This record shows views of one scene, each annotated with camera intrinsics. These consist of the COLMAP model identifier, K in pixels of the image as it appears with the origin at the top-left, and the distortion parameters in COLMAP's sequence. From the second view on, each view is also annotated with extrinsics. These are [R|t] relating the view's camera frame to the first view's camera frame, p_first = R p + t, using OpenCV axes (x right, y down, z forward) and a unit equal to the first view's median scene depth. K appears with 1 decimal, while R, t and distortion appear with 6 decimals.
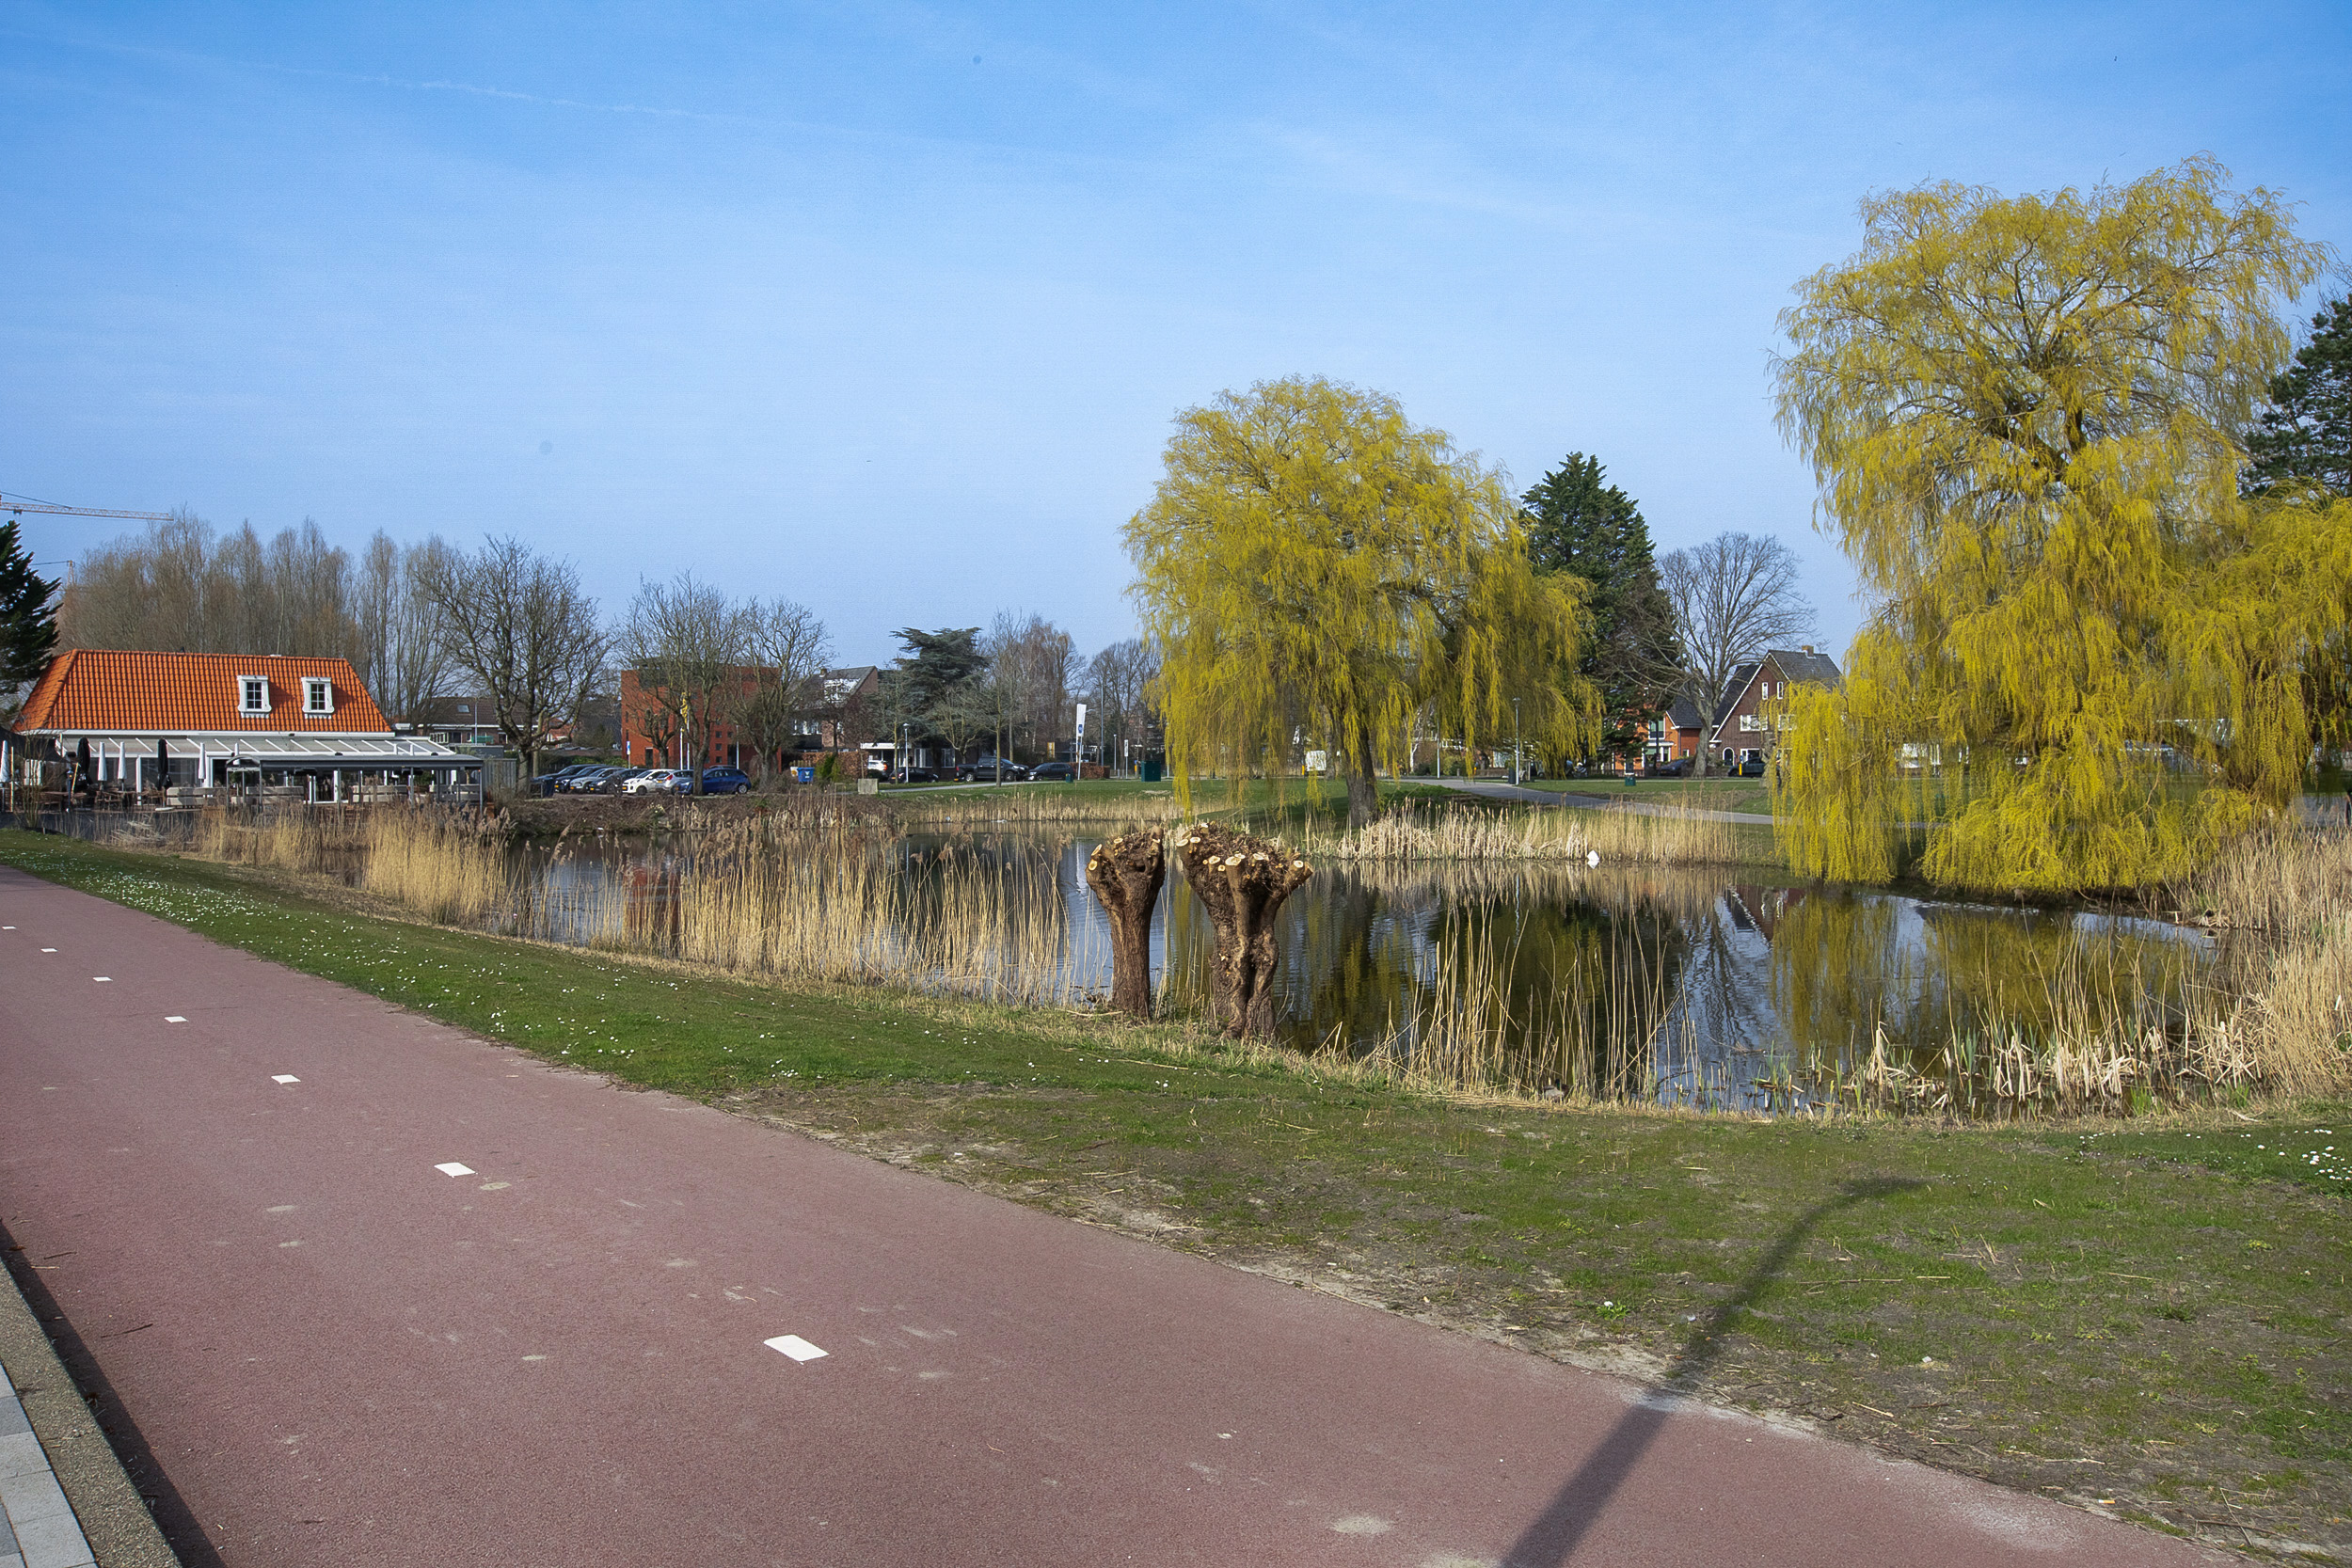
lens RADIAL K [[1795.3, 0, 1195.1], [0, 1795.3, 712.3], [0, 0, 1]] dist [0.007688, 0.006634]
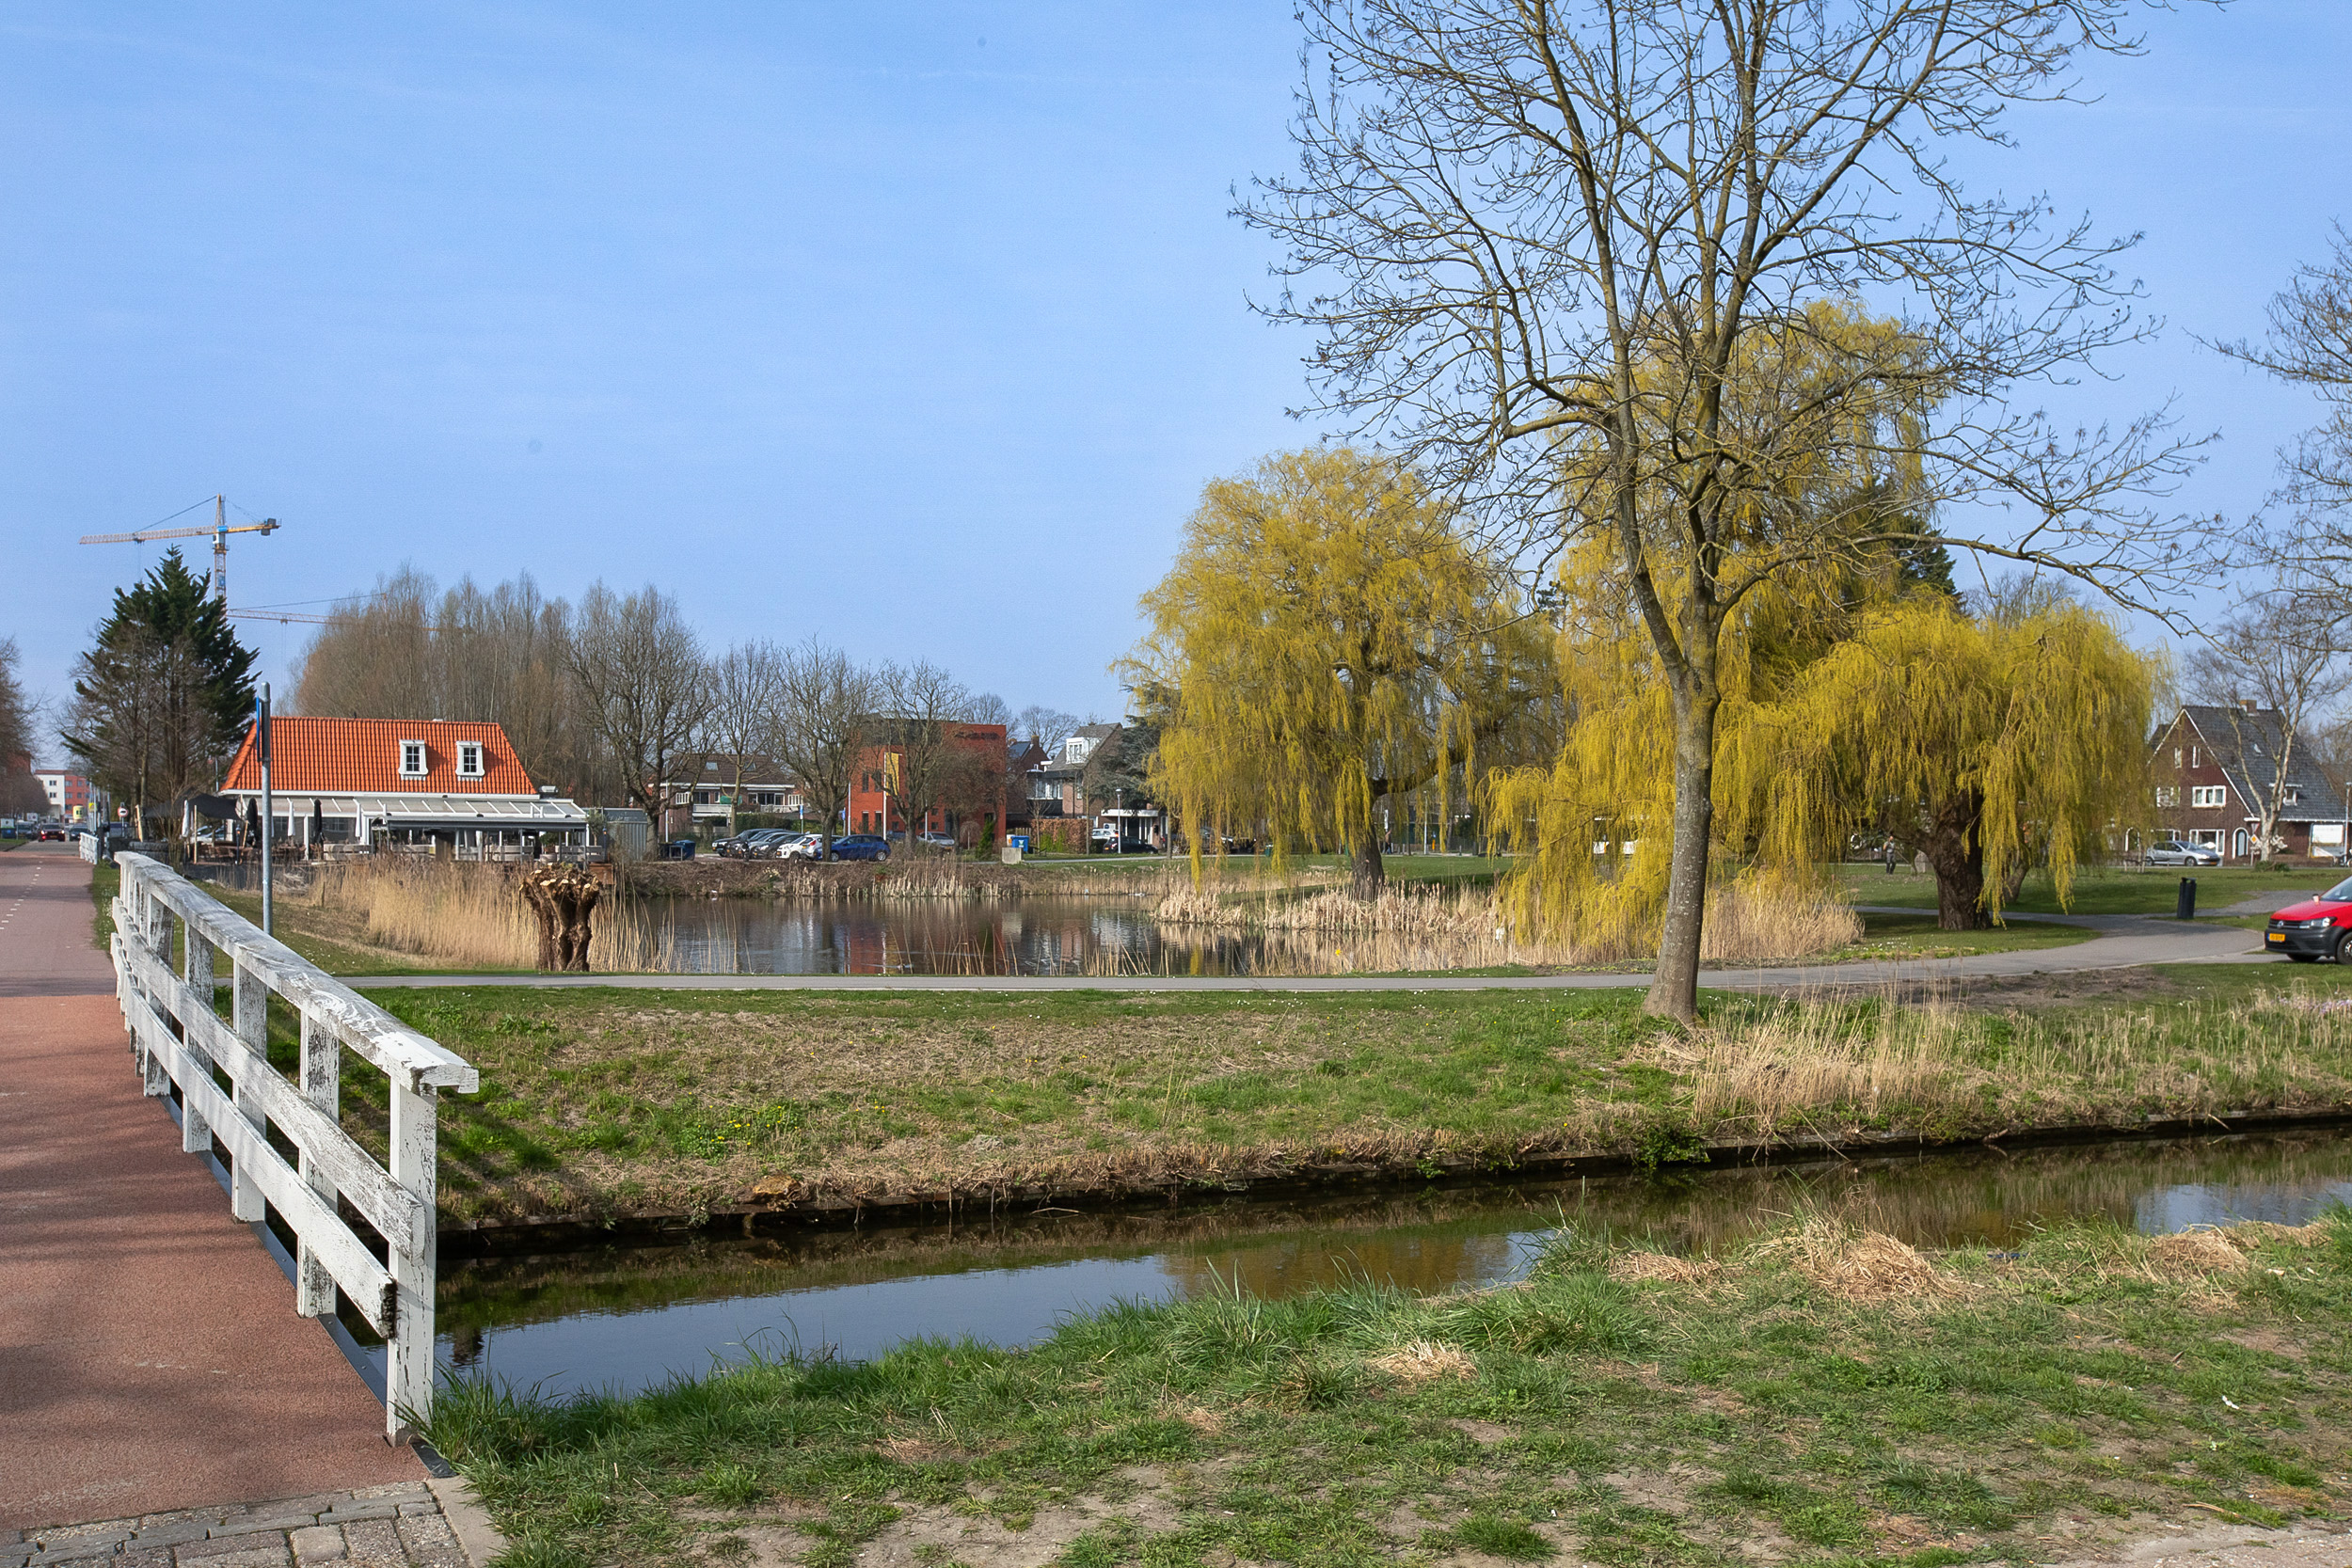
lens RADIAL K [[2343.2, 0, 1175.0], [0, 2343.2, 792.4], [0, 0, 1]] dist [-0.022531, 0.000000]
pose [[0.971594, 0.009571, -0.236460, 0.231605], [-0.007218, 0.999915, 0.010812, -0.007545], [0.236544, -0.008798, 0.971581, -0.222714]]
